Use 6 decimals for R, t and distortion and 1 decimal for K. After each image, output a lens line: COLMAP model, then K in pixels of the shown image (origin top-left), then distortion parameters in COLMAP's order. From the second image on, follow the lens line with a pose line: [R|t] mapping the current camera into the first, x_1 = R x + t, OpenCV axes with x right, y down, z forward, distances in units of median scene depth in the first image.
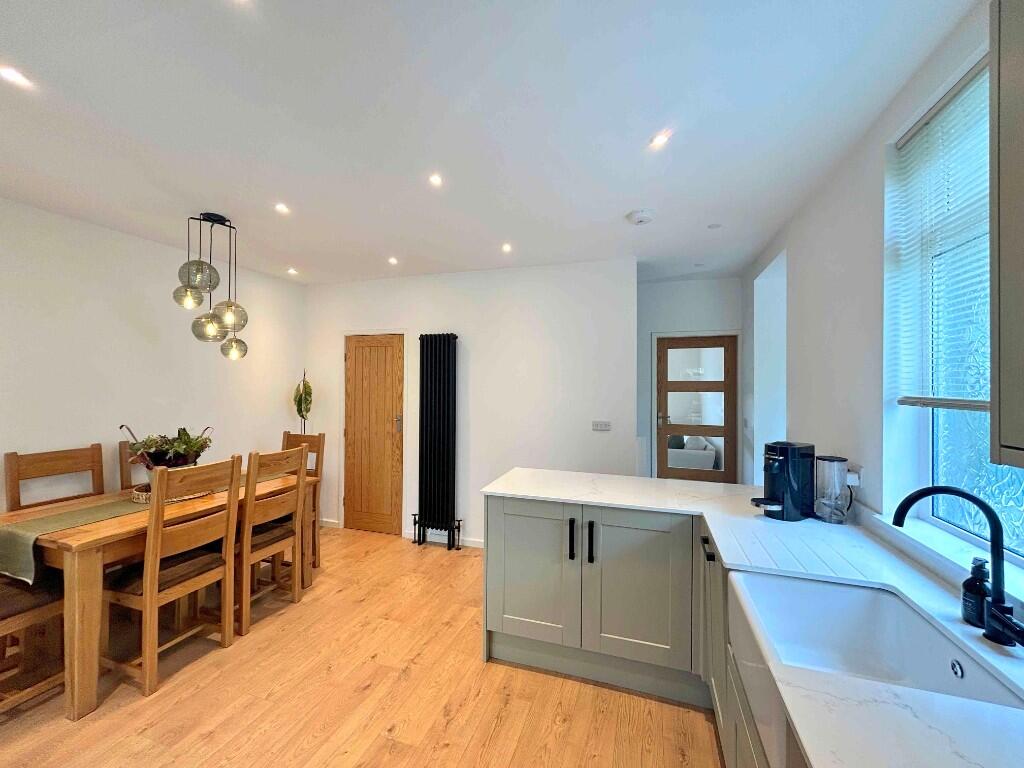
lens RADIAL K [[409.2, 0, 508.5], [0, 409.2, 383.2], [0, 0, 1]] dist [-0.000007, 0.000312]
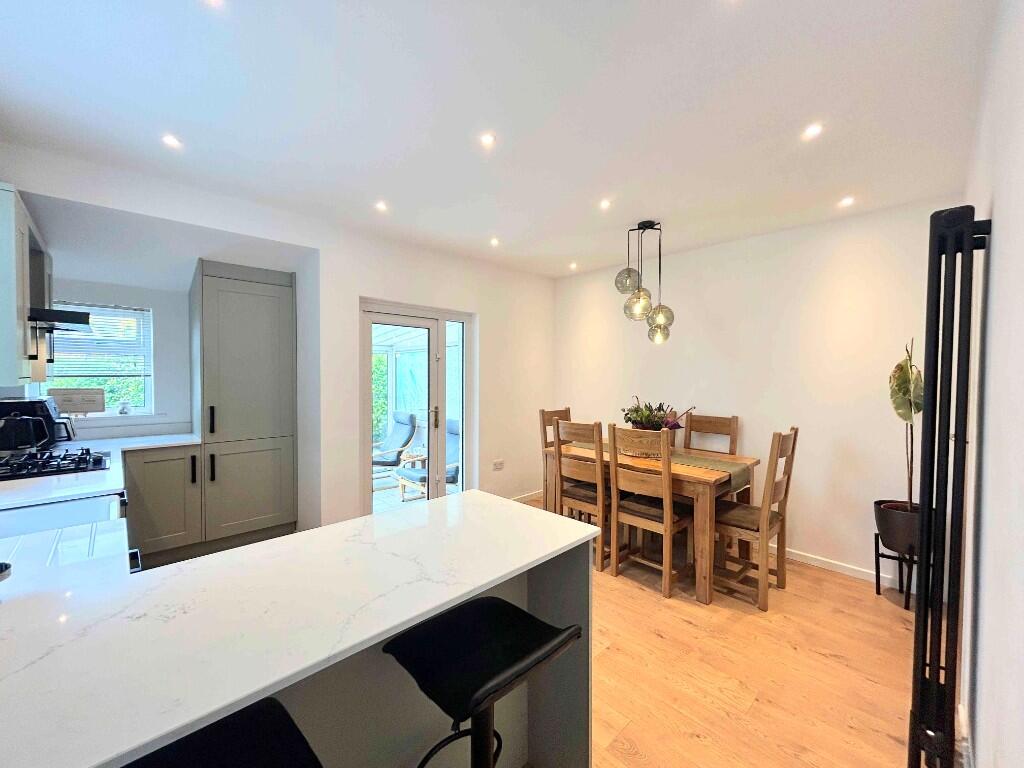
lens RADIAL K [[409.2, 0, 507.7], [0, 409.2, 384.2], [0, 0, 1]] dist [-0.000007, 0.000312]
pose [[-0.455879, 0.019917, -0.889819, 0.523682], [0.002393, 0.999773, 0.021153, 0.029269], [0.890038, 0.007514, -0.455824, 1.216443]]
